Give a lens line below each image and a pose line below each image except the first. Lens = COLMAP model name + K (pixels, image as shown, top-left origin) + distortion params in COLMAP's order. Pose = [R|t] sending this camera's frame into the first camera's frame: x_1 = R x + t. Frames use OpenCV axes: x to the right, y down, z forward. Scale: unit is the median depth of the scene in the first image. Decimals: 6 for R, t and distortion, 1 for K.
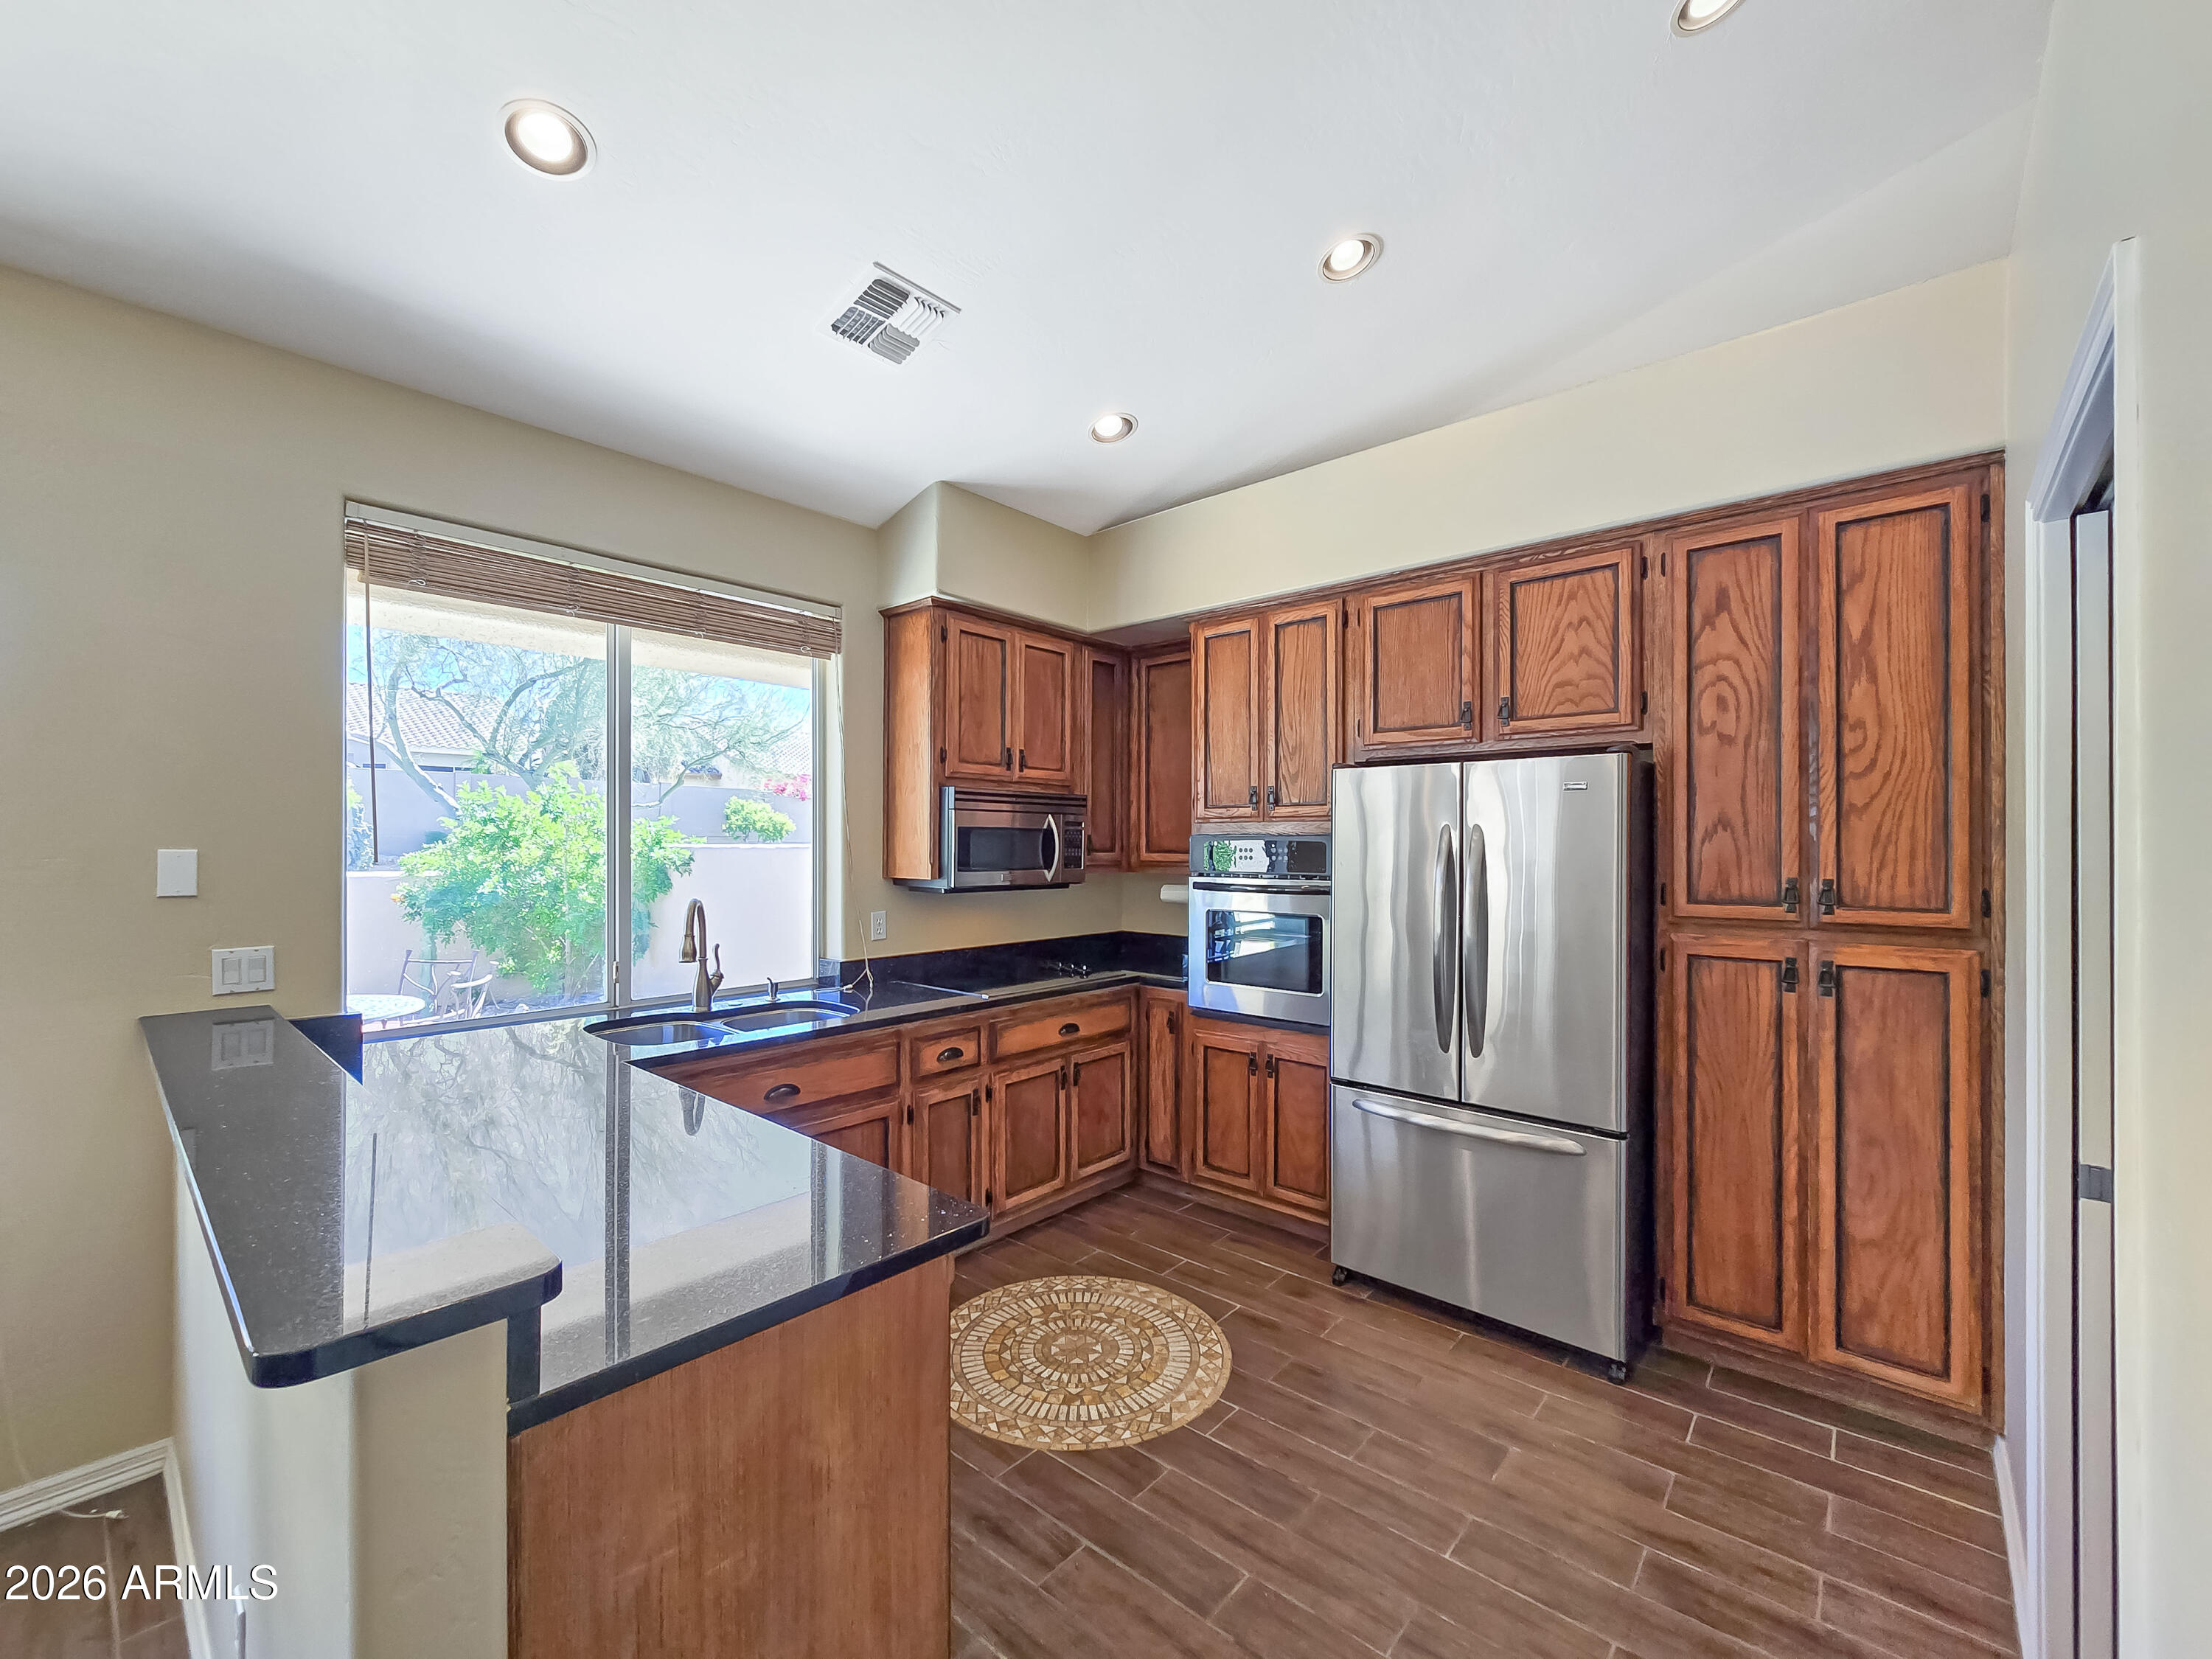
lens RADIAL K [[916.8, 0, 1092.3], [0, 916.8, 843.1], [0, 0, 1]] dist [-0.006298, 0.002439]
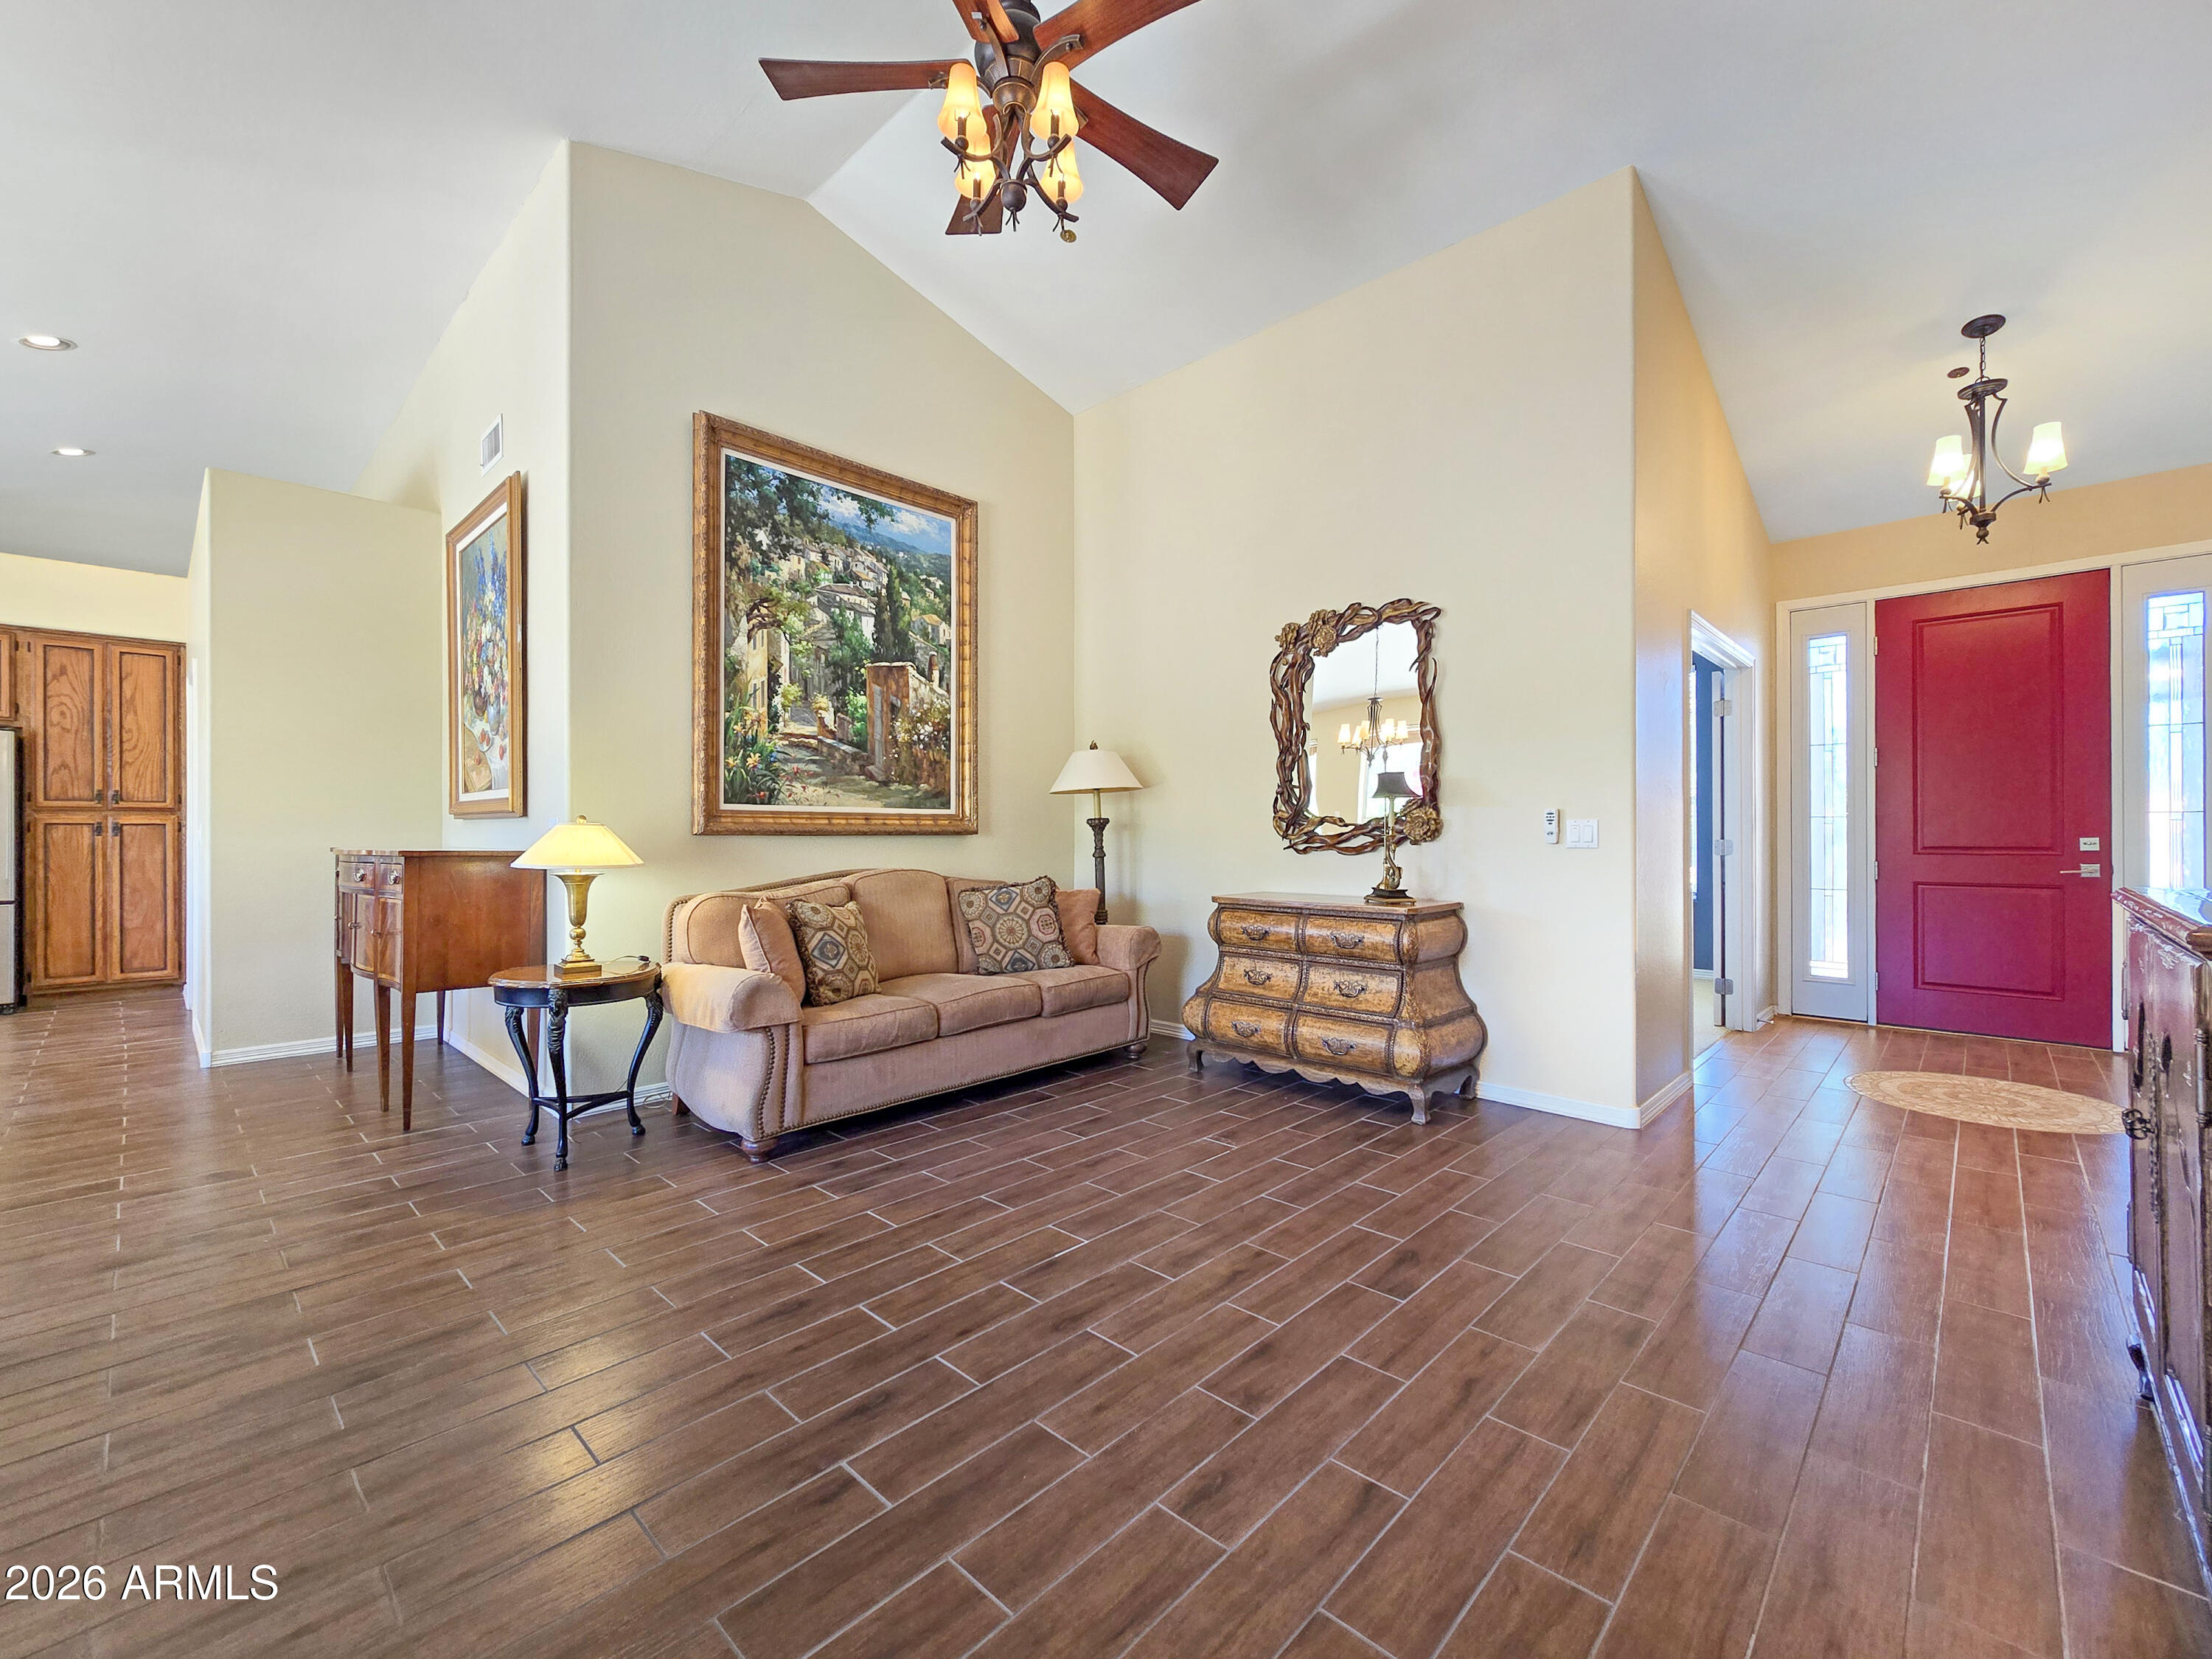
lens RADIAL K [[916.8, 0, 1110.9], [0, 916.8, 833.2], [0, 0, 1]] dist [-0.006298, 0.002439]
pose [[0.033726, -0.001200, 0.999430, -1.210571], [0.002061, 0.999997, 0.001131, 0.118896], [-0.999429, 0.002021, 0.033728, -1.366826]]
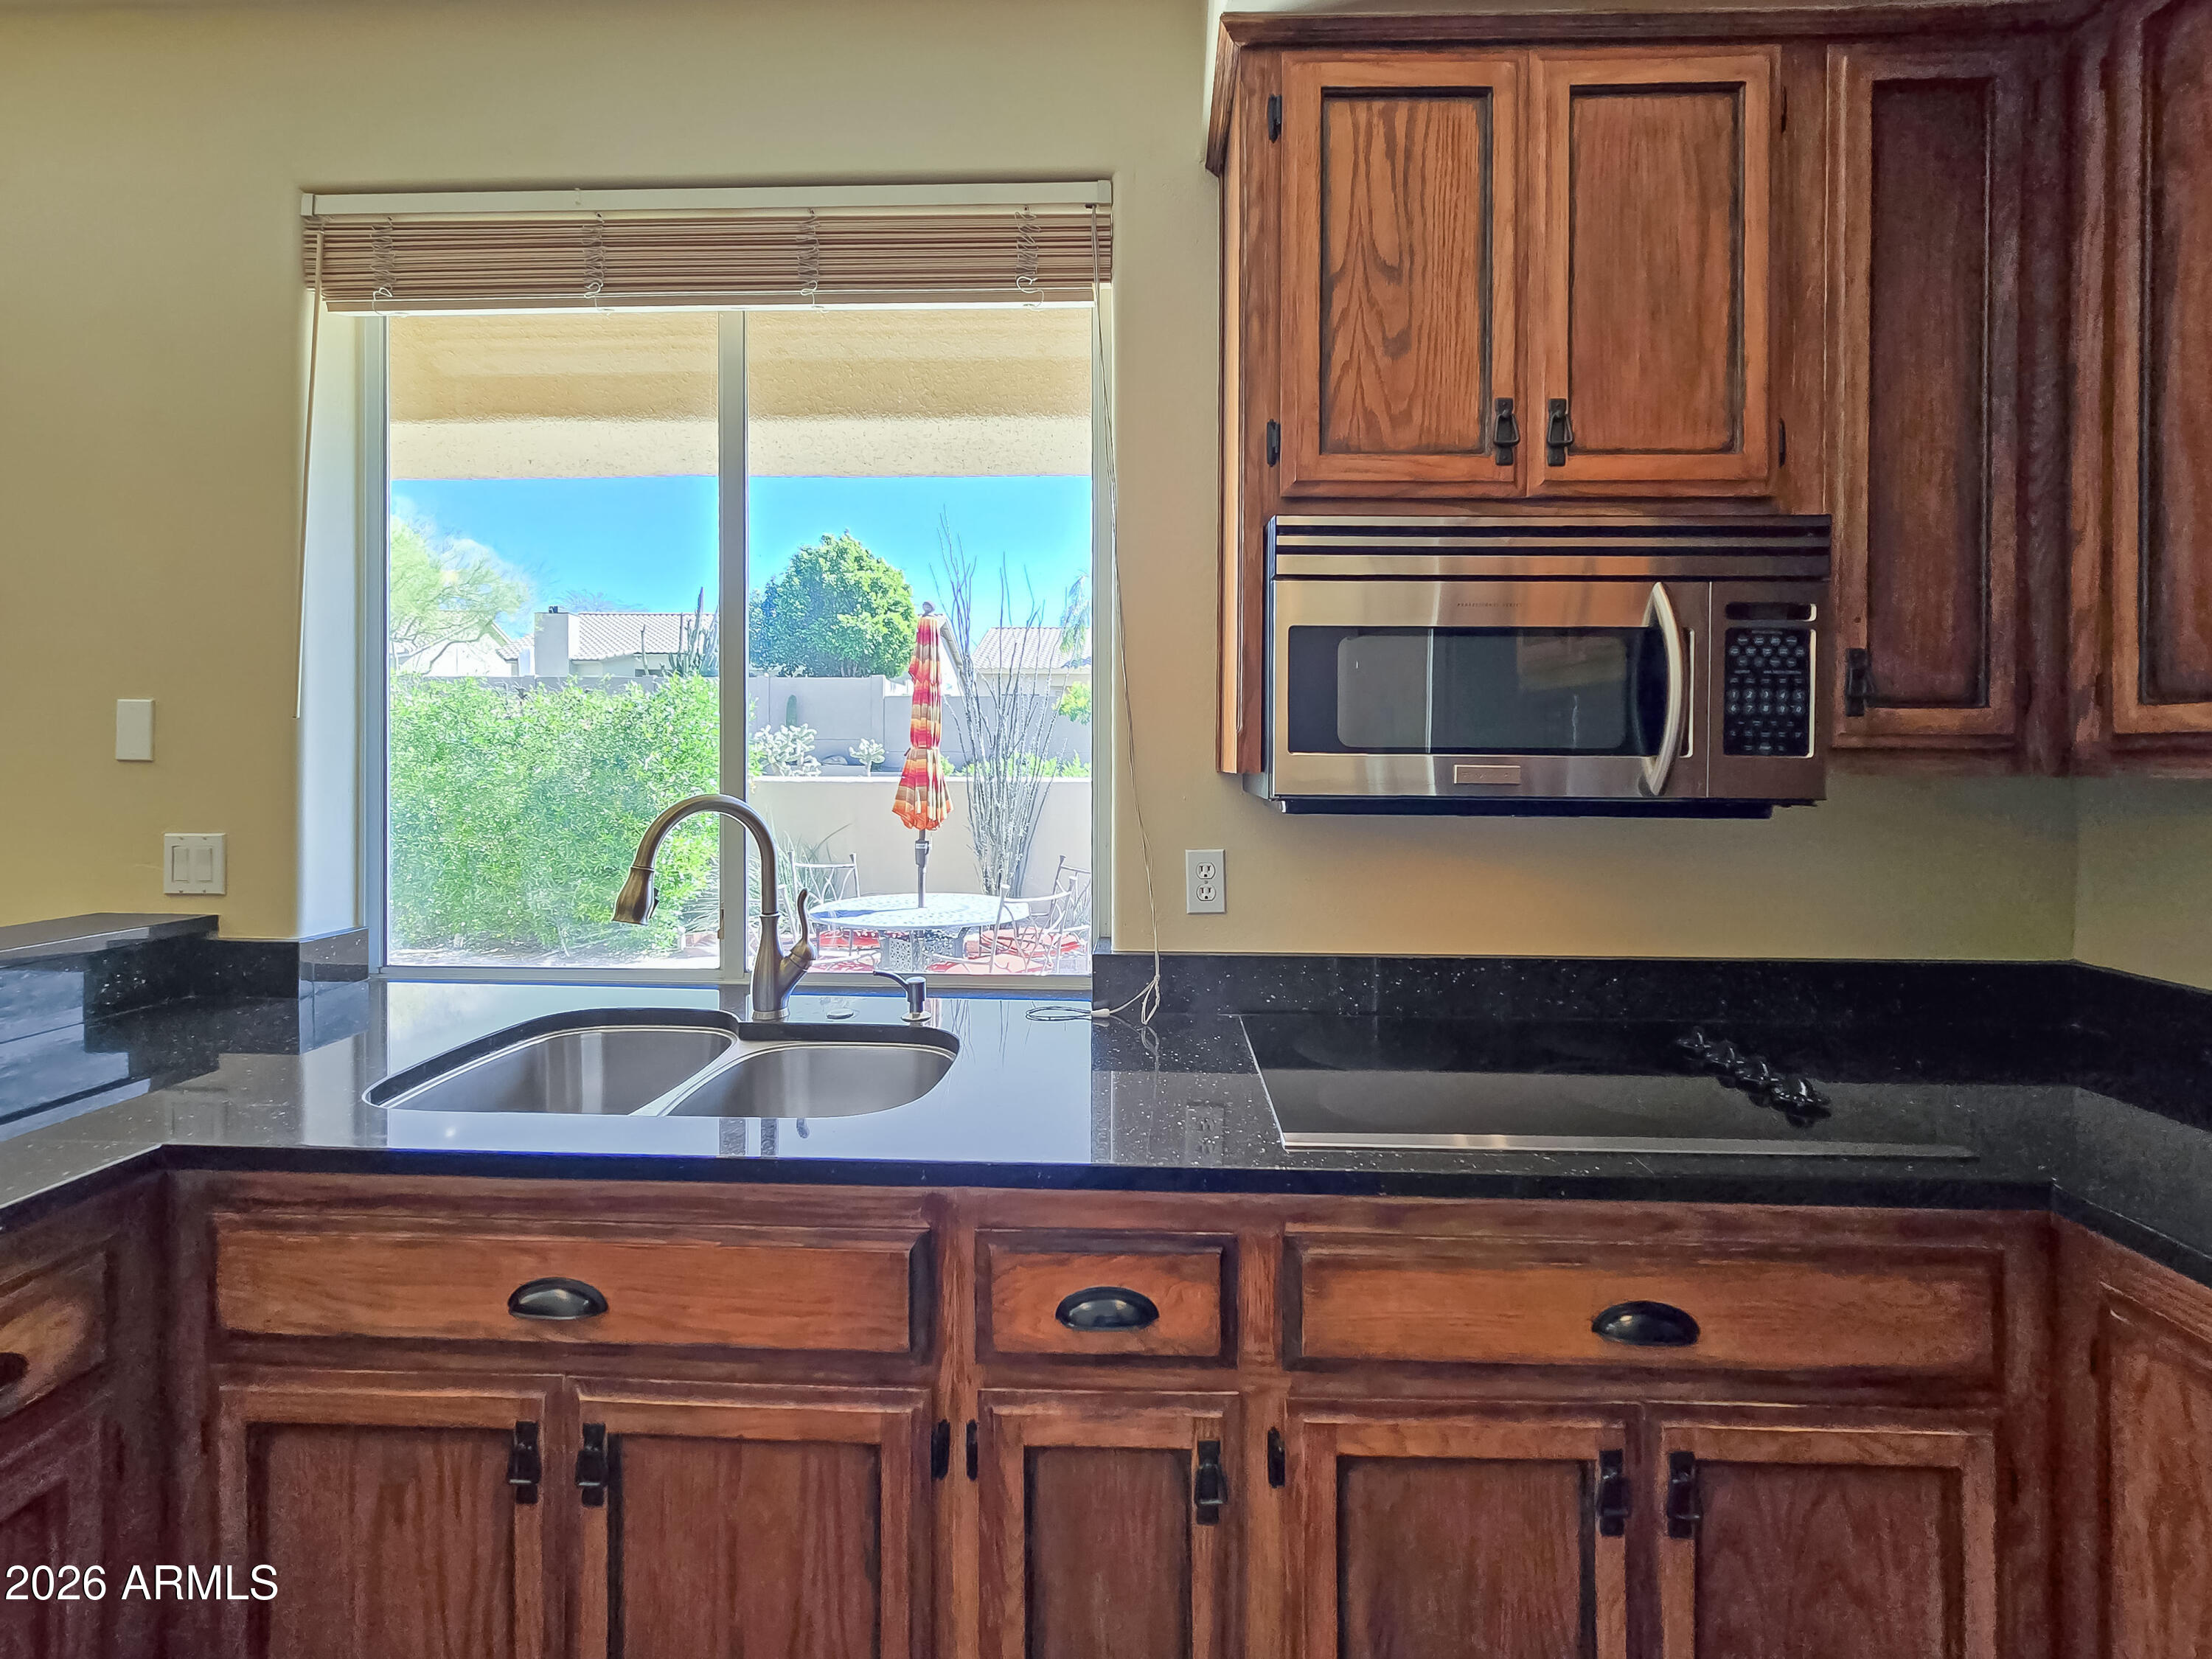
lens RADIAL K [[916.8, 0, 1137.3], [0, 916.8, 761.0], [0, 0, 1]] dist [-0.006298, 0.002439]
pose [[0.653466, 0.002580, -0.756952, 0.092483], [-0.000668, 0.999996, 0.002832, 0.035960], [0.756956, -0.001345, 0.653465, 0.786307]]
